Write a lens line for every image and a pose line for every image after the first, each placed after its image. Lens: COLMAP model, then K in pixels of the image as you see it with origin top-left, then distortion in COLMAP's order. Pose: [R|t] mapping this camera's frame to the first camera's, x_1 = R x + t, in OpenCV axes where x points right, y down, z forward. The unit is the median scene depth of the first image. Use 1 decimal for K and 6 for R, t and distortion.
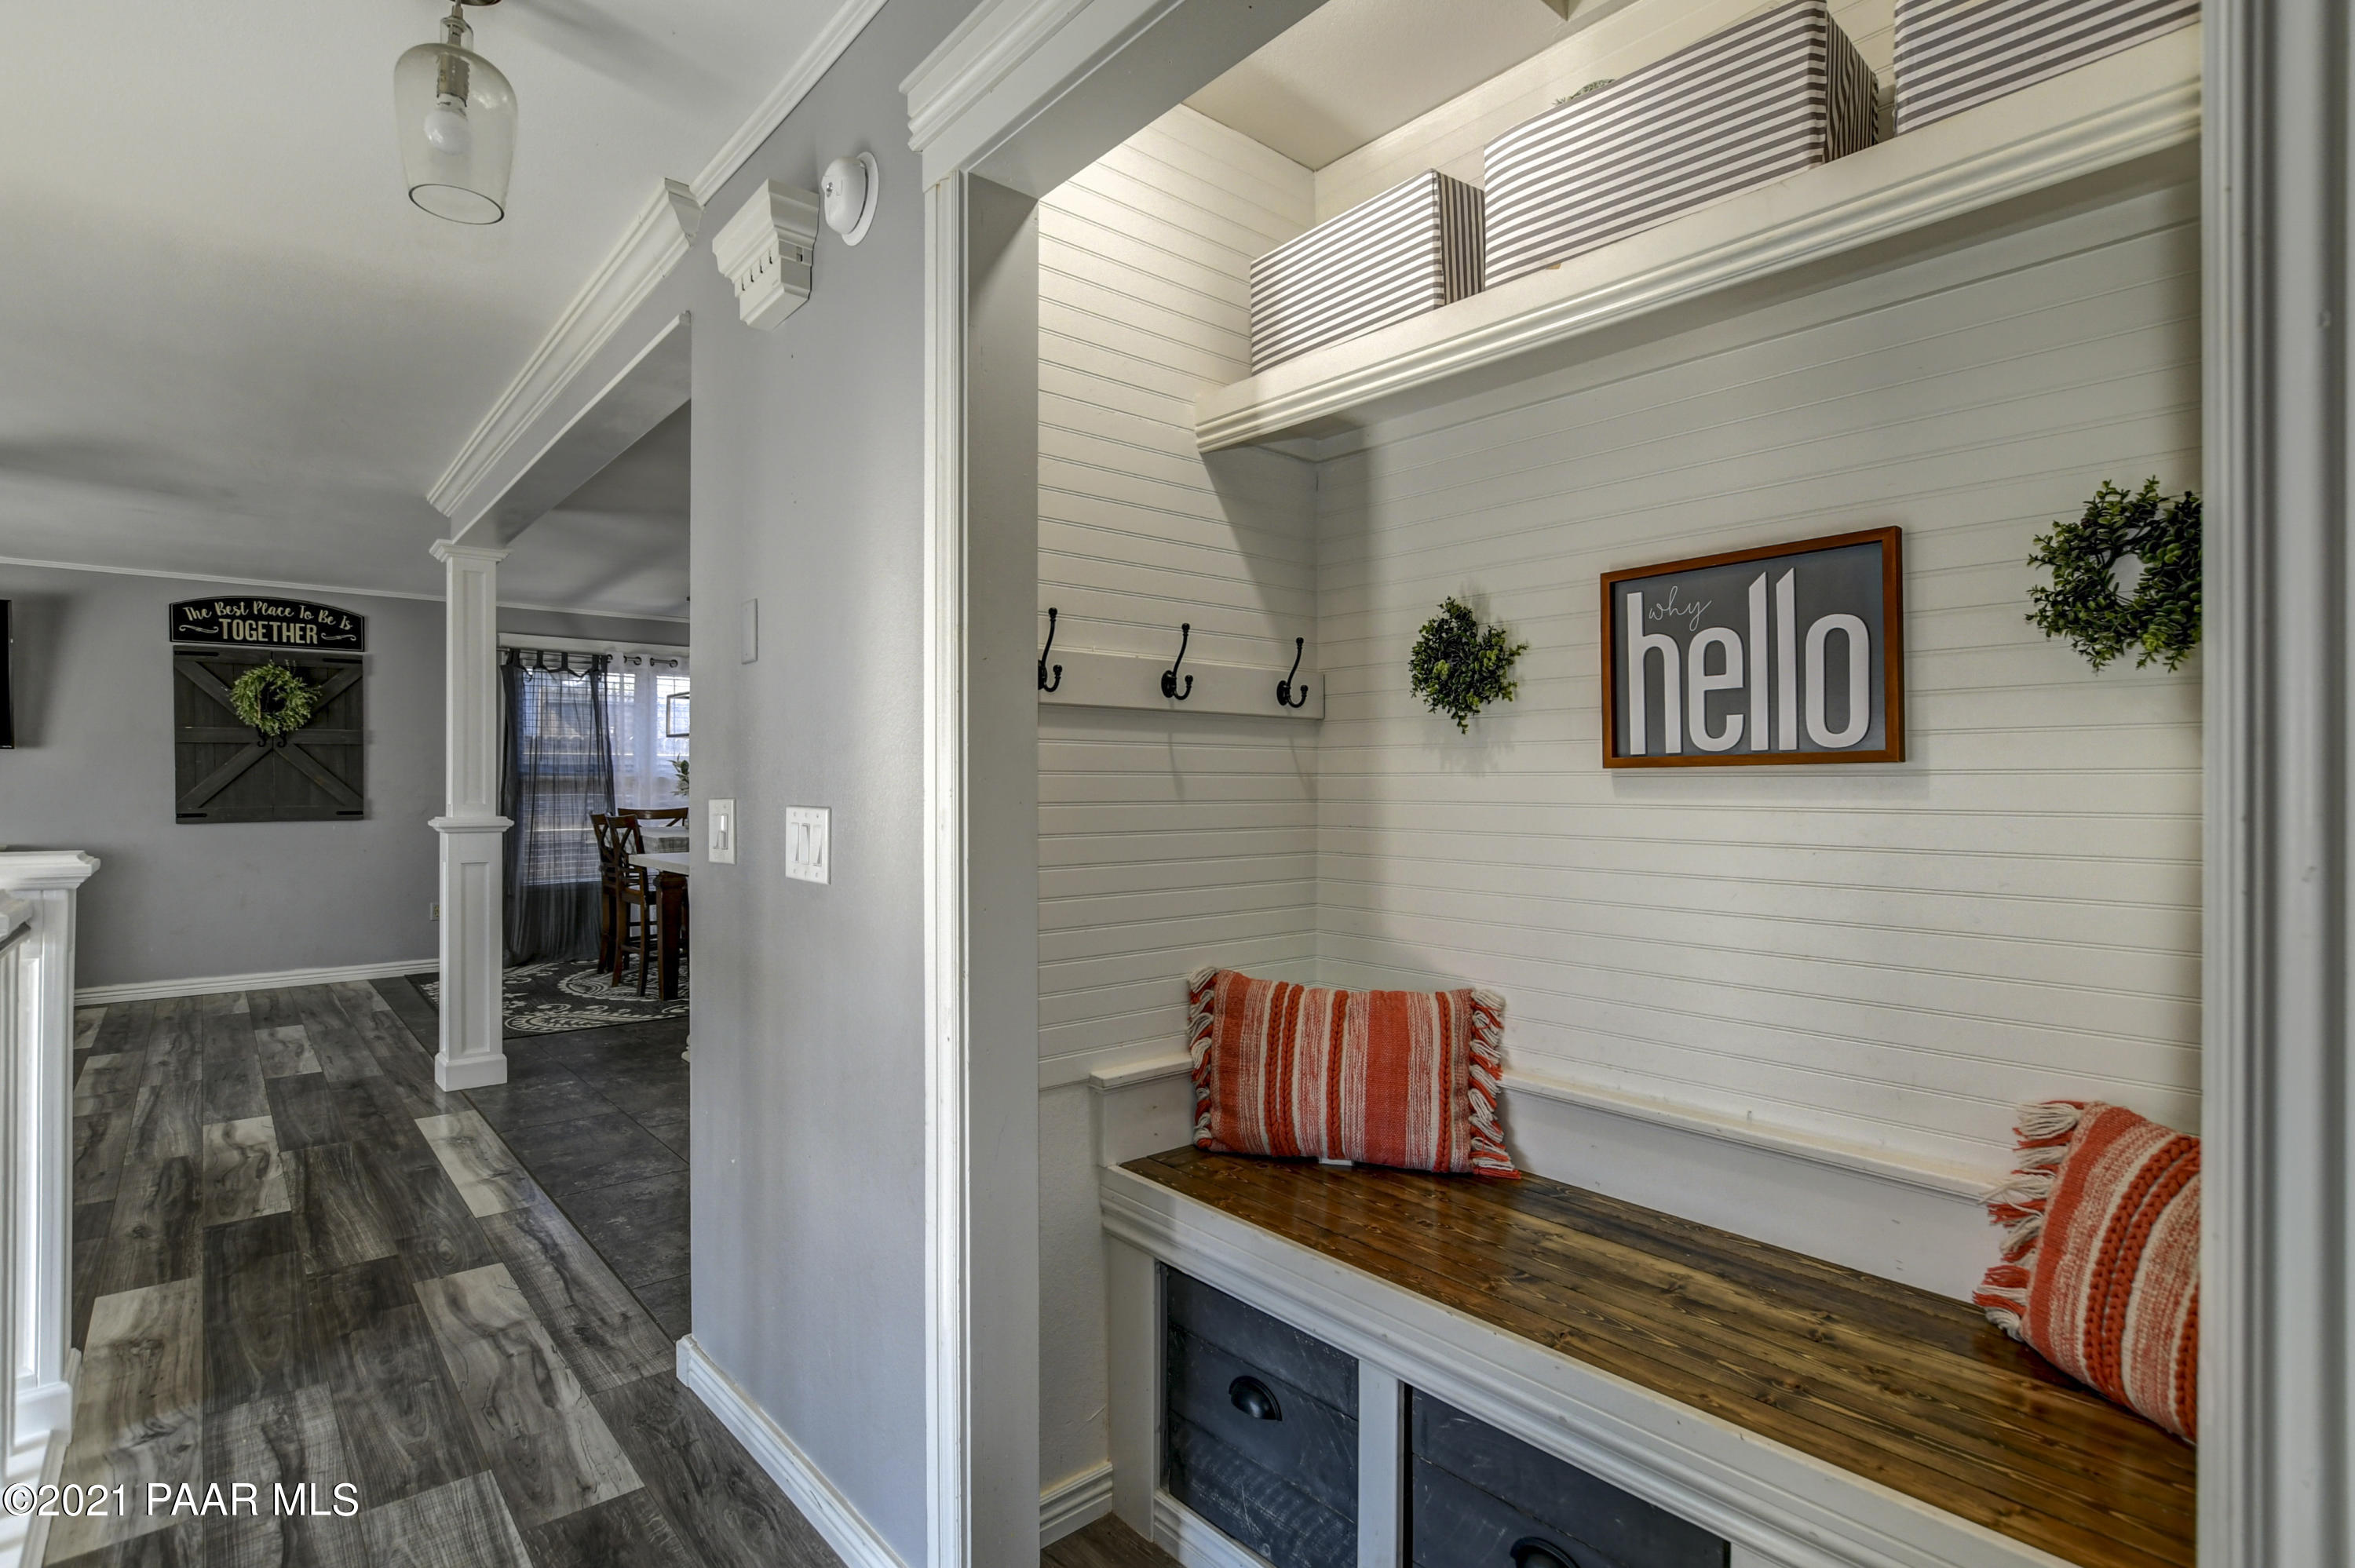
lens RADIAL K [[1121.9, 0, 1177.5], [0, 1121.9, 784.0], [0, 0, 1]] dist [-0.017833, -0.000246]
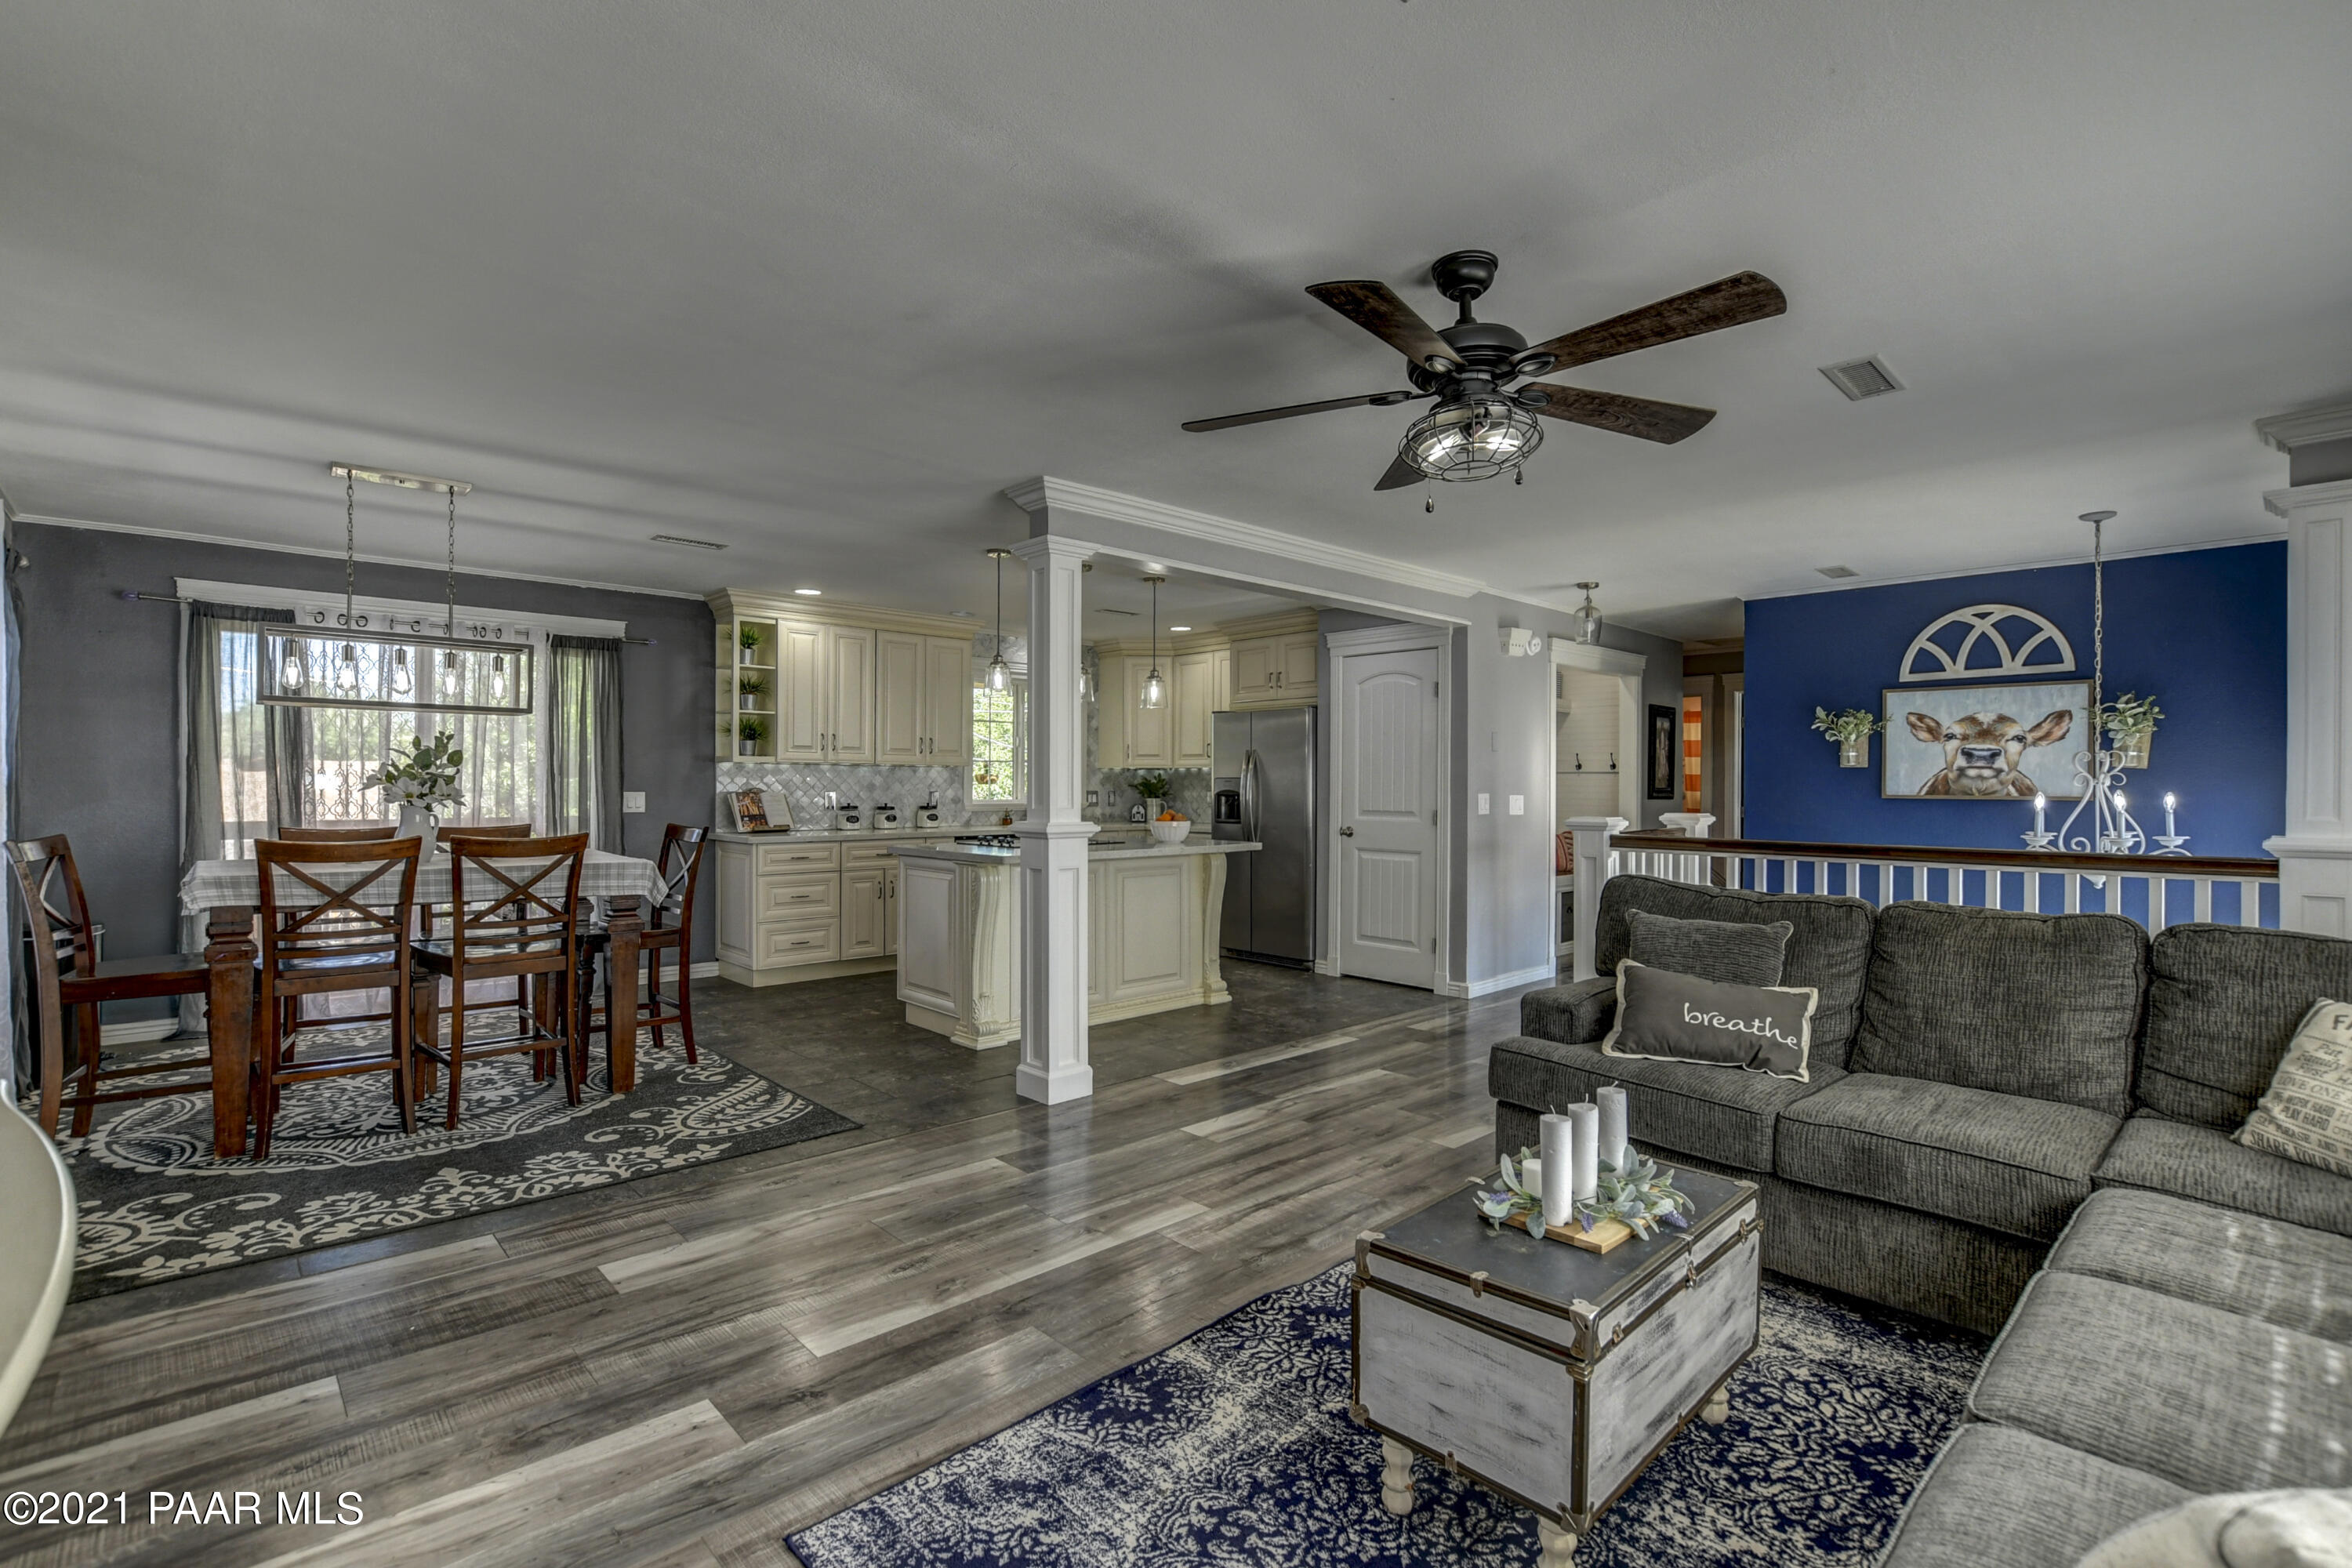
lens RADIAL K [[1076.7, 0, 1146.3], [0, 1076.7, 789.4], [0, 0, 1]] dist [-0.019068, -0.000022]
pose [[-0.018828, -0.003169, 0.999818, -1.096467], [-0.003652, 0.999989, 0.003101, -0.001639], [-0.999816, -0.003593, -0.018840, 0.650060]]
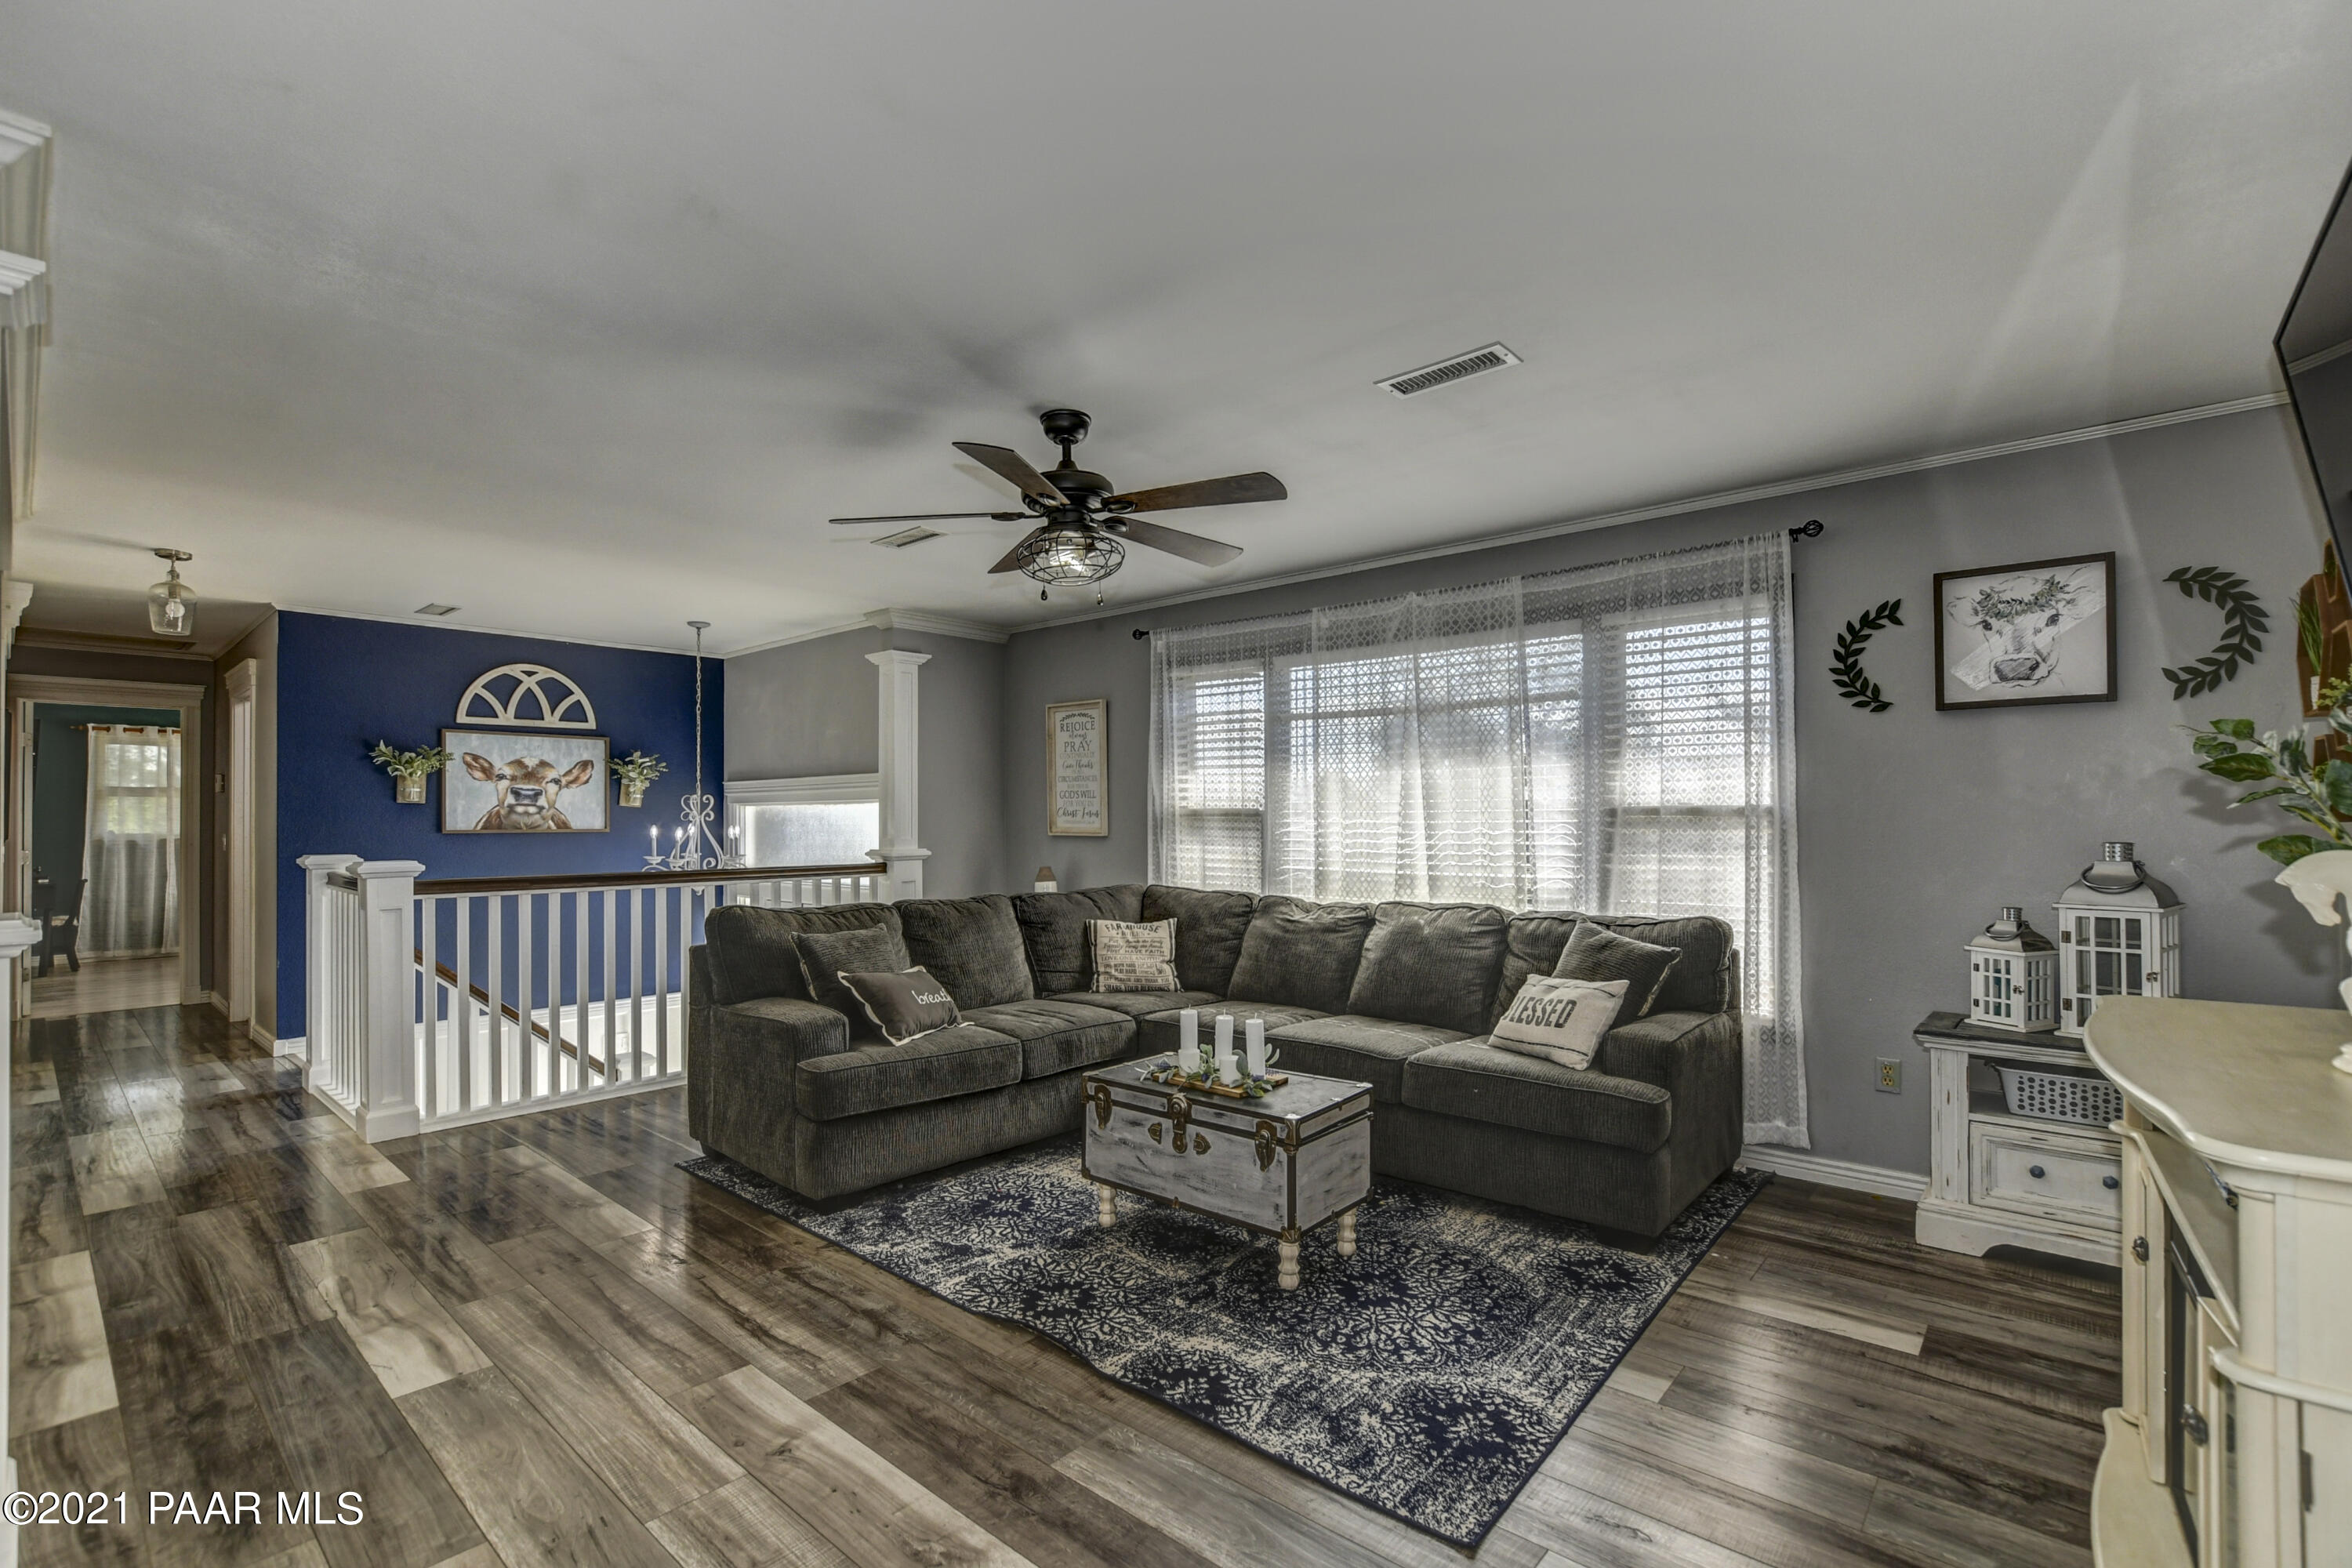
lens RADIAL K [[1041.8, 0, 1176.3], [0, 1041.8, 803.5], [0, 0, 1]] dist [-0.010191, -0.000731]
pose [[-0.991609, 0.002139, -0.129259, -0.720885], [0.004012, 0.999891, -0.014230, -0.004472], [0.129214, -0.014629, -0.991509, 0.993958]]
